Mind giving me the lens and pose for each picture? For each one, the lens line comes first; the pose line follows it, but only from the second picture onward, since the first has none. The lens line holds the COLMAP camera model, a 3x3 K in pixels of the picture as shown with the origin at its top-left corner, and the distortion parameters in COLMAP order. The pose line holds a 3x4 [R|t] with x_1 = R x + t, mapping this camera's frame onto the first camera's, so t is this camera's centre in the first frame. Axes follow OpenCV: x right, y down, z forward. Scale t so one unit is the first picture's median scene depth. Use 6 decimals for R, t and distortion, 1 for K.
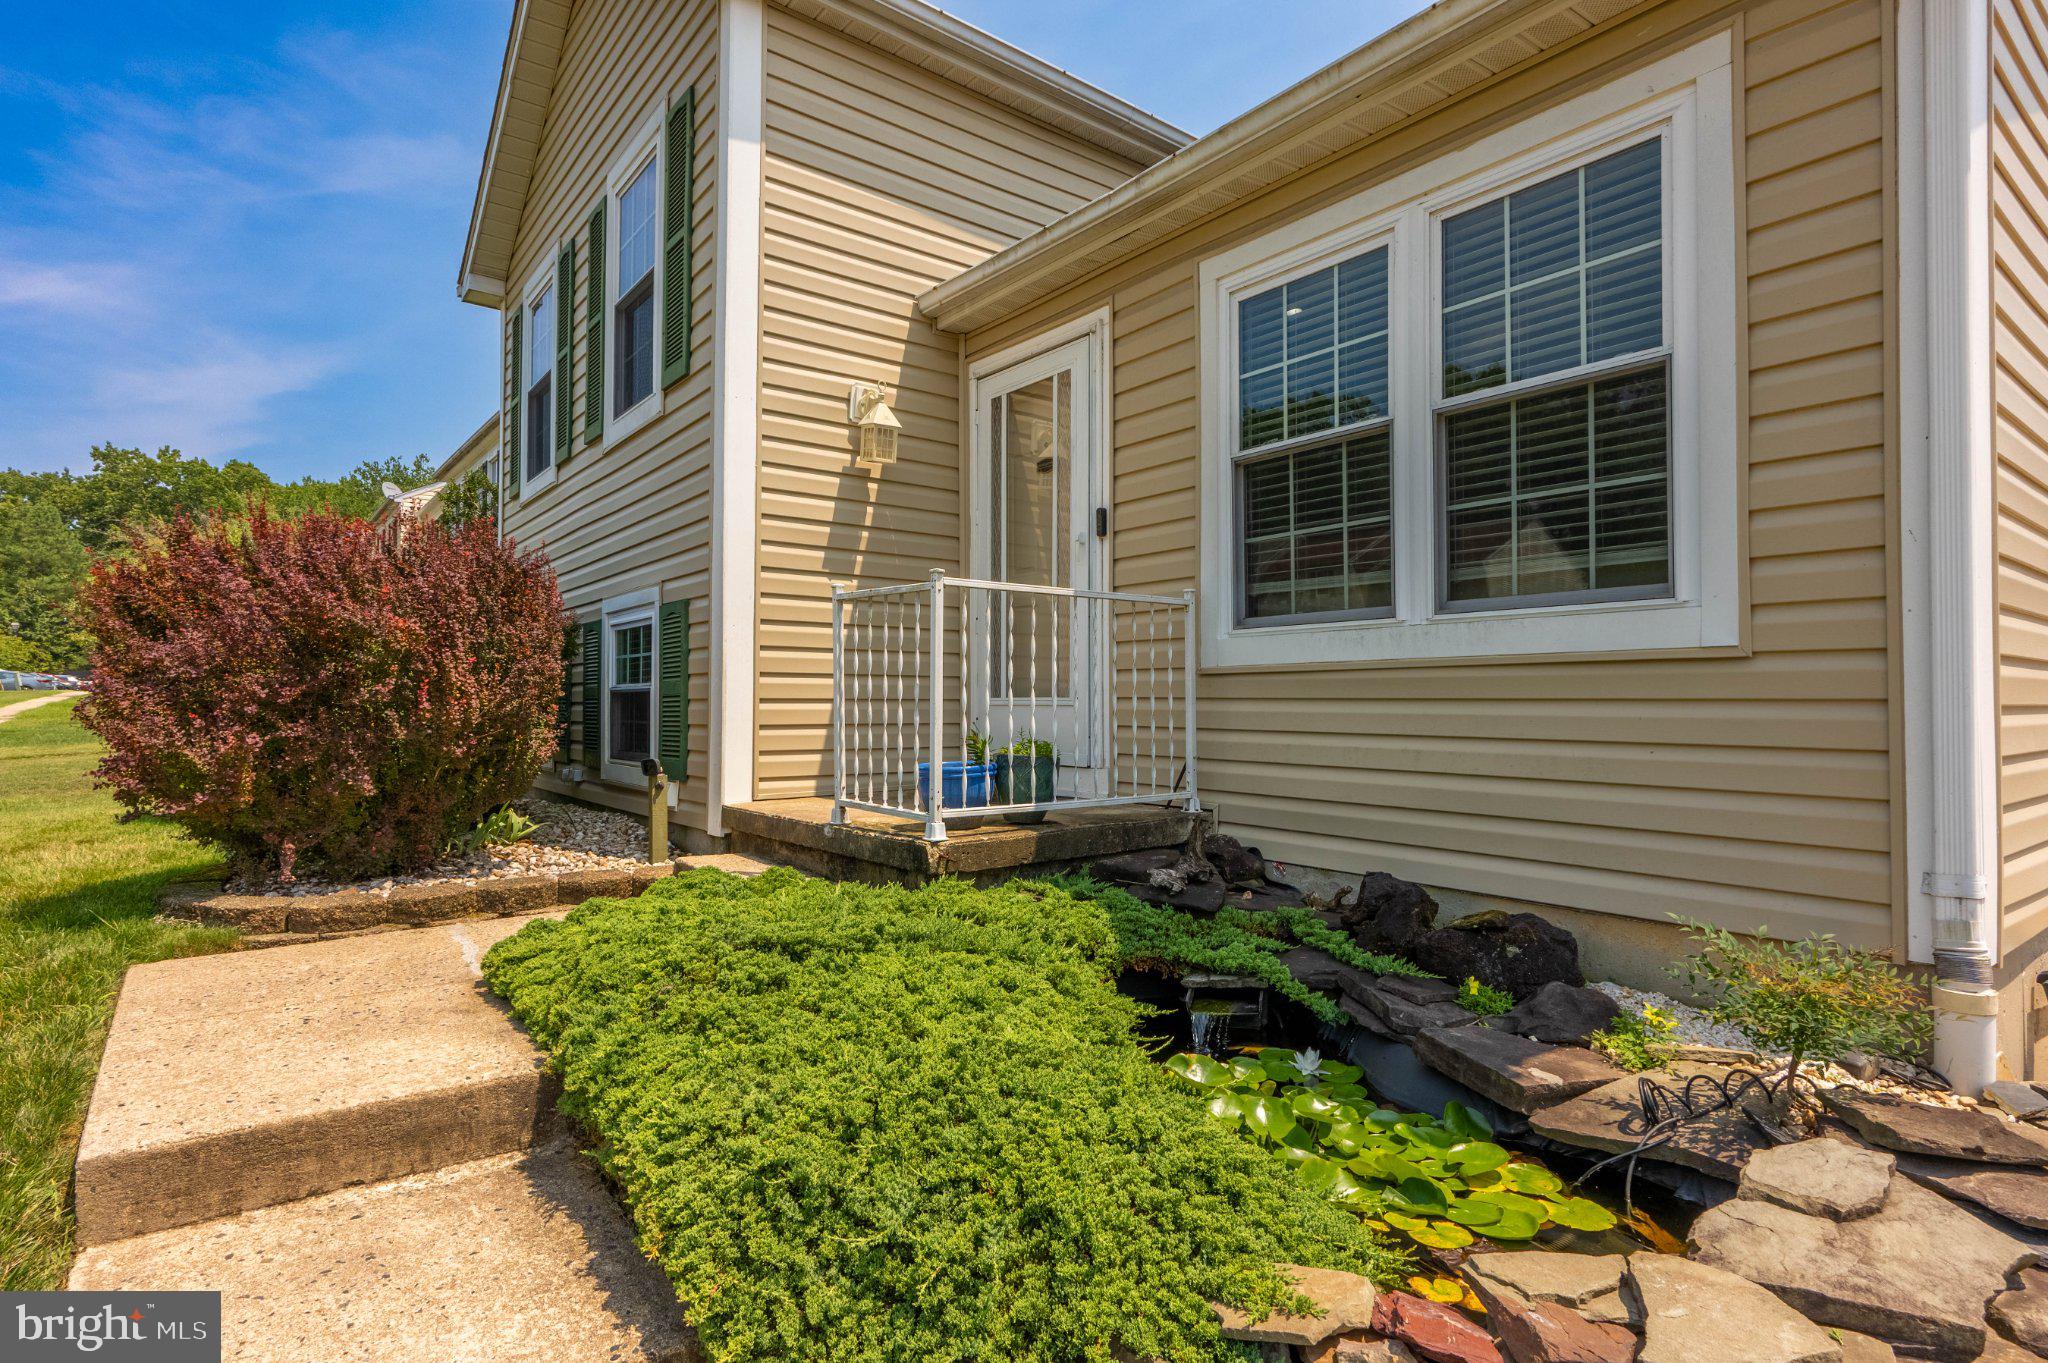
lens RADIAL K [[1051.2, 0, 1024.0], [0, 1051.2, 681.5], [0, 0, 1]] dist [-0.001010, -0.000273]
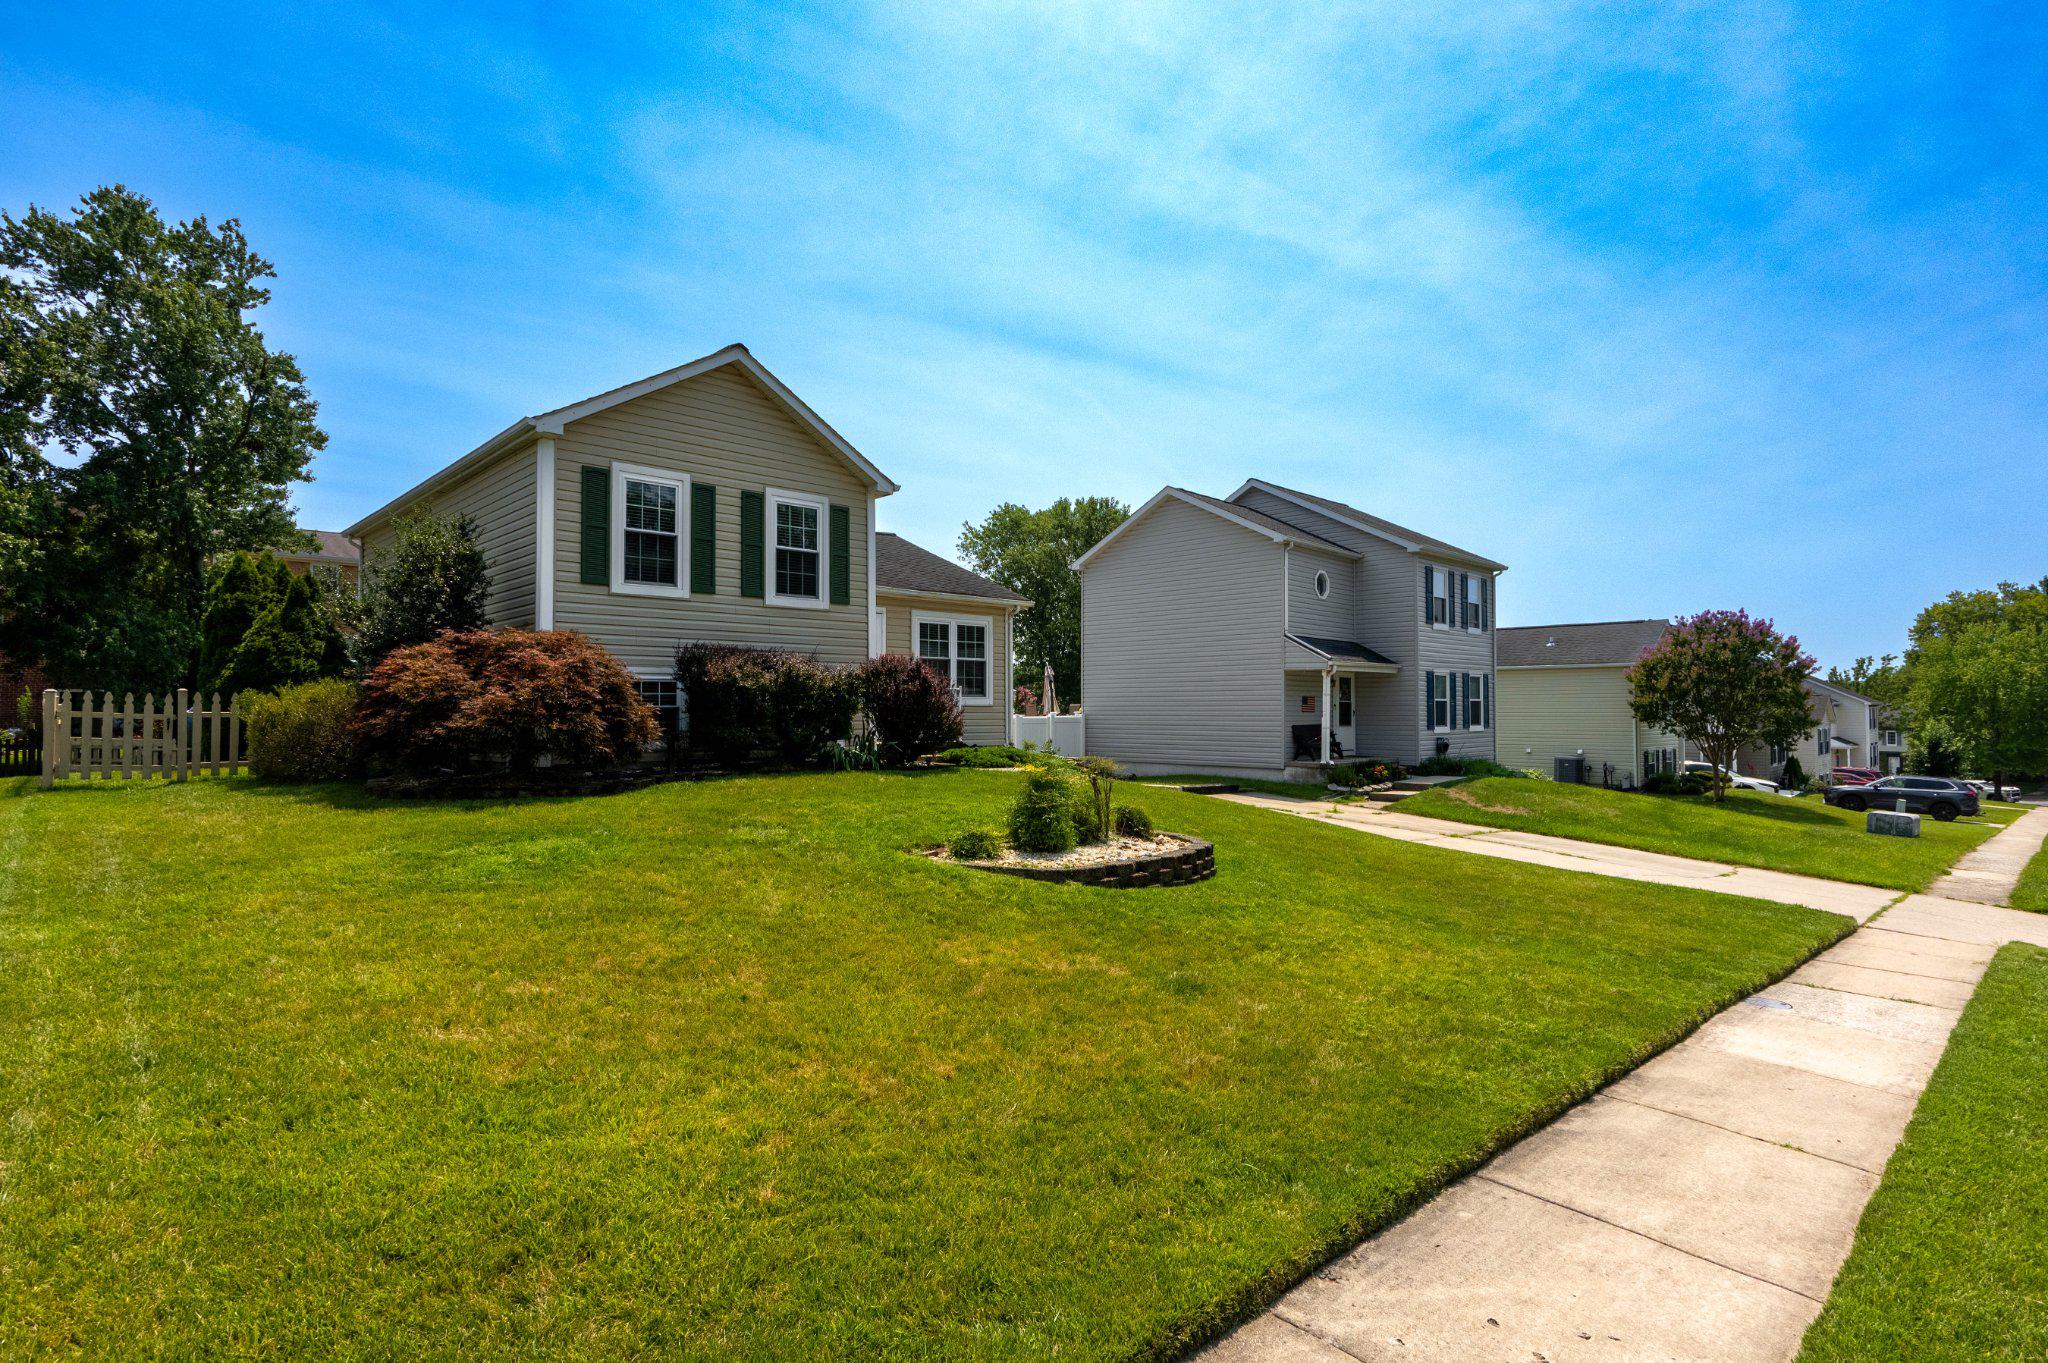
lens RADIAL K [[1007.8, 0, 1011.3], [0, 1007.8, 689.1], [0, 0, 1]] dist [-0.002505, -0.000902]
pose [[-0.090159, 0.020241, 0.995722, -4.158467], [-0.020149, 0.999552, -0.022144, 0.007742], [-0.995724, -0.022059, -0.089710, 1.008279]]
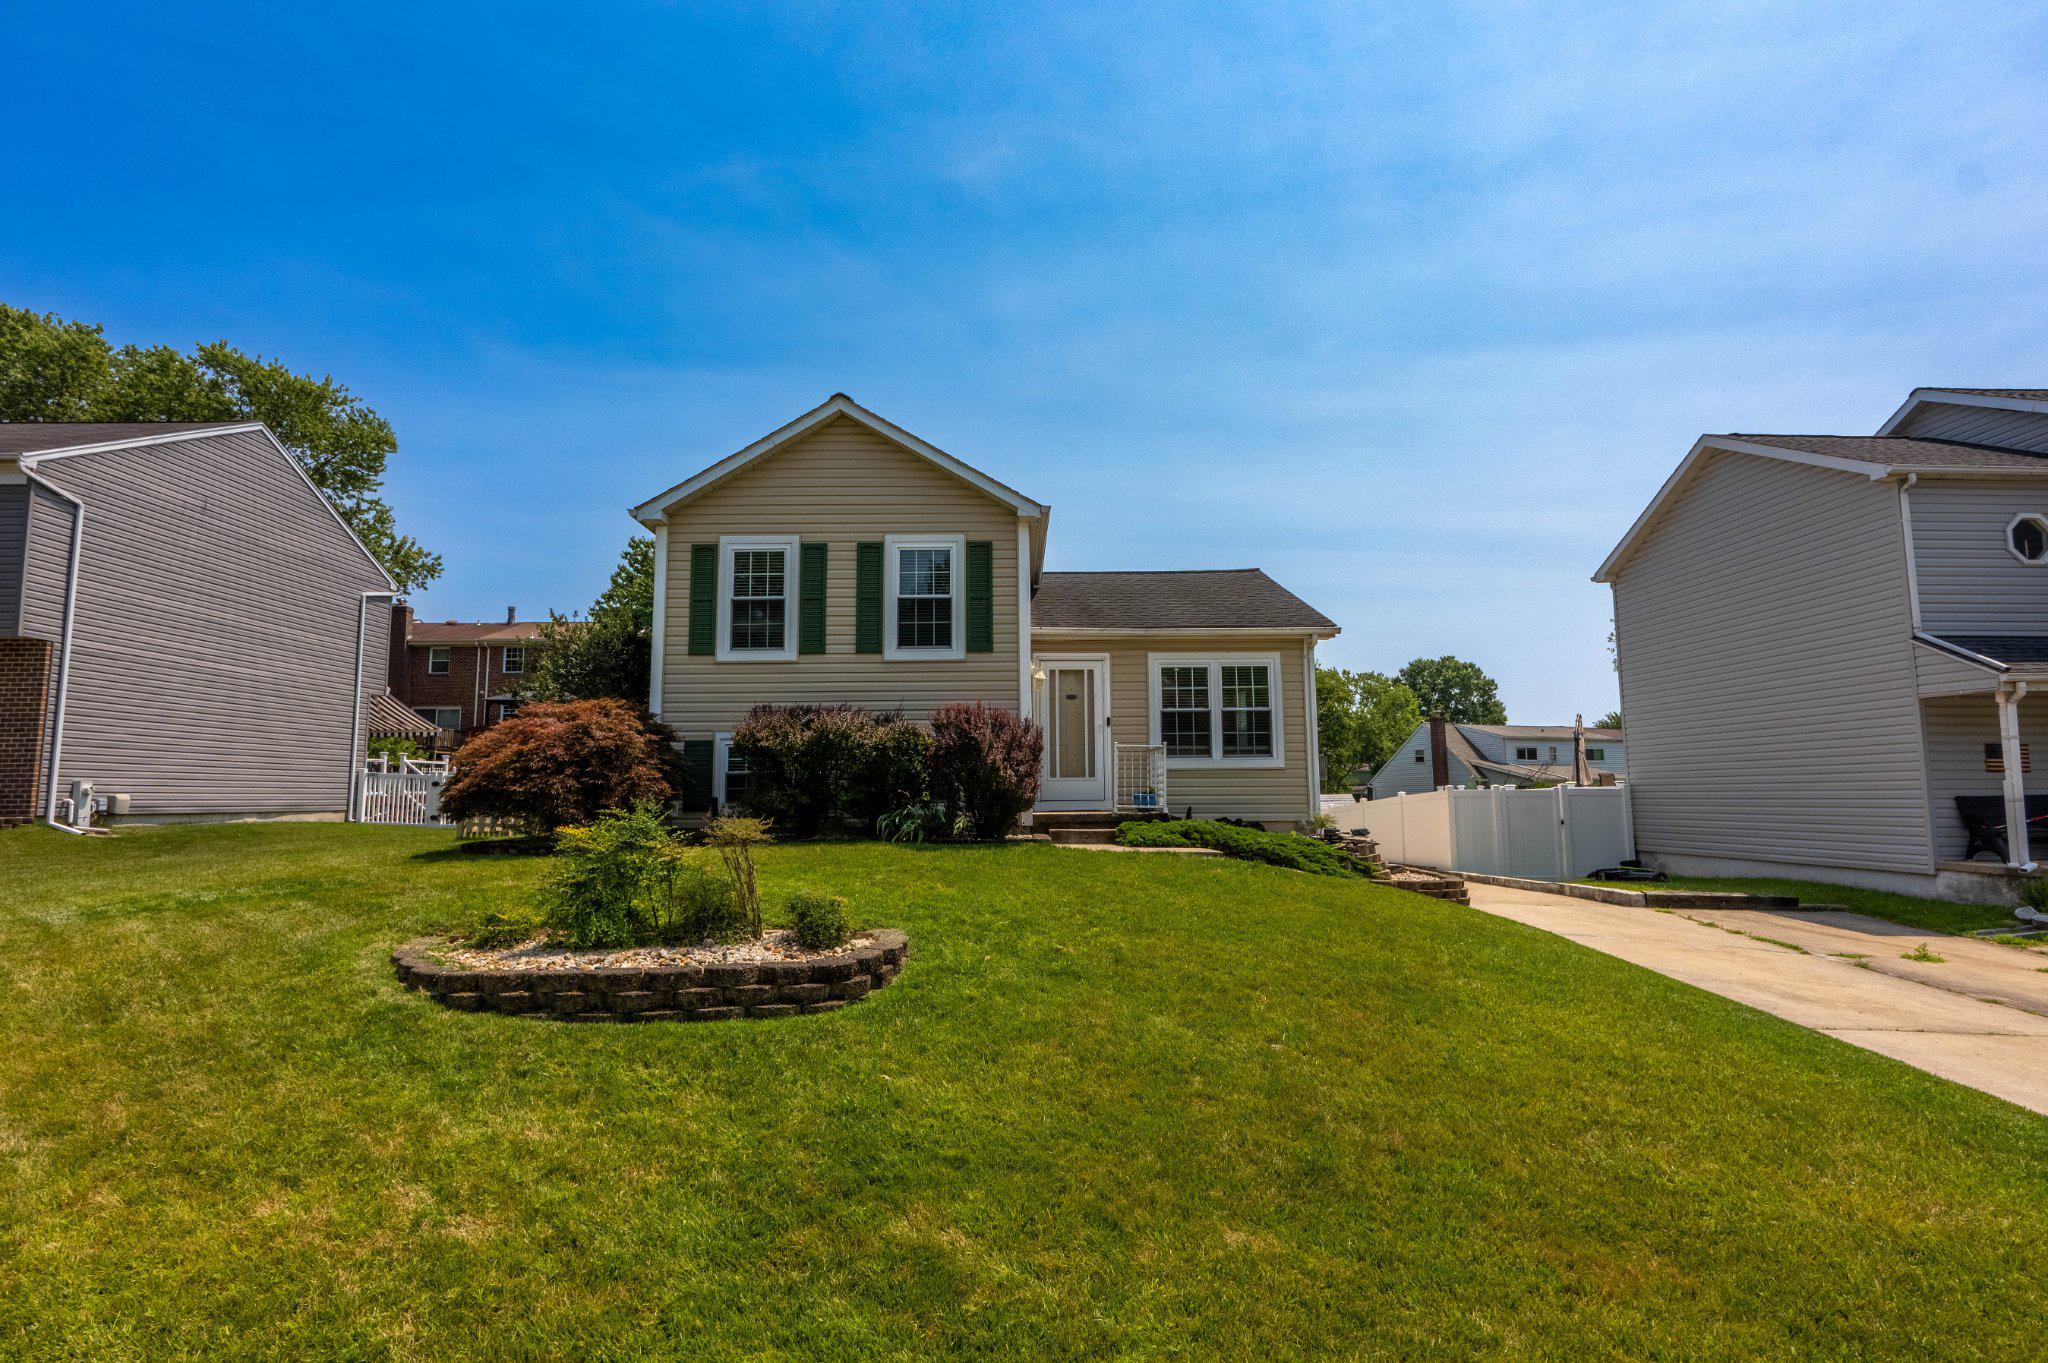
lens RADIAL K [[1007.8, 0, 1011.3], [0, 1007.8, 689.1], [0, 0, 1]] dist [-0.002505, -0.000902]
pose [[0.611984, 0.080995, 0.786712, -2.889275], [-0.009233, 0.995406, -0.095299, 0.049403], [-0.790816, 0.051058, 0.609920, -0.718891]]
